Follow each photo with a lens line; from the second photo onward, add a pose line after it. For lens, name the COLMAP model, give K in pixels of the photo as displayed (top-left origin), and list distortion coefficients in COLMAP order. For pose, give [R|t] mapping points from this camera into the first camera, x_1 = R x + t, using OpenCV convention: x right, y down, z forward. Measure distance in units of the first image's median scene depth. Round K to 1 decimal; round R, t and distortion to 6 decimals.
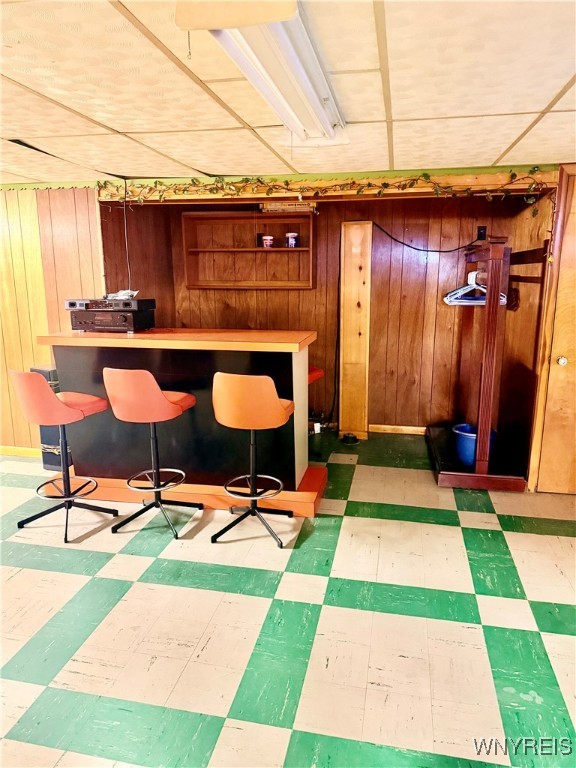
lens RADIAL K [[536.4, 0, 288.0], [0, 536.4, 384.0], [0, 0, 1]] dist [-0.001480, -0.037384]
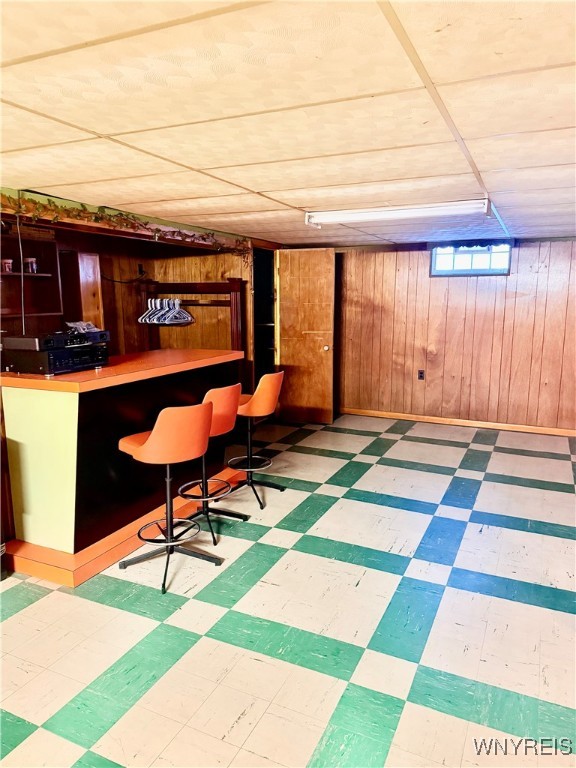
lens RADIAL K [[536.4, 0, 288.0], [0, 536.4, 384.0], [0, 0, 1]] dist [-0.001480, -0.037384]
pose [[0.226298, -0.161716, 0.960540, -1.325785], [0.193544, 0.973924, 0.118372, -0.138753], [-0.954636, 0.159119, 0.251696, 0.568857]]
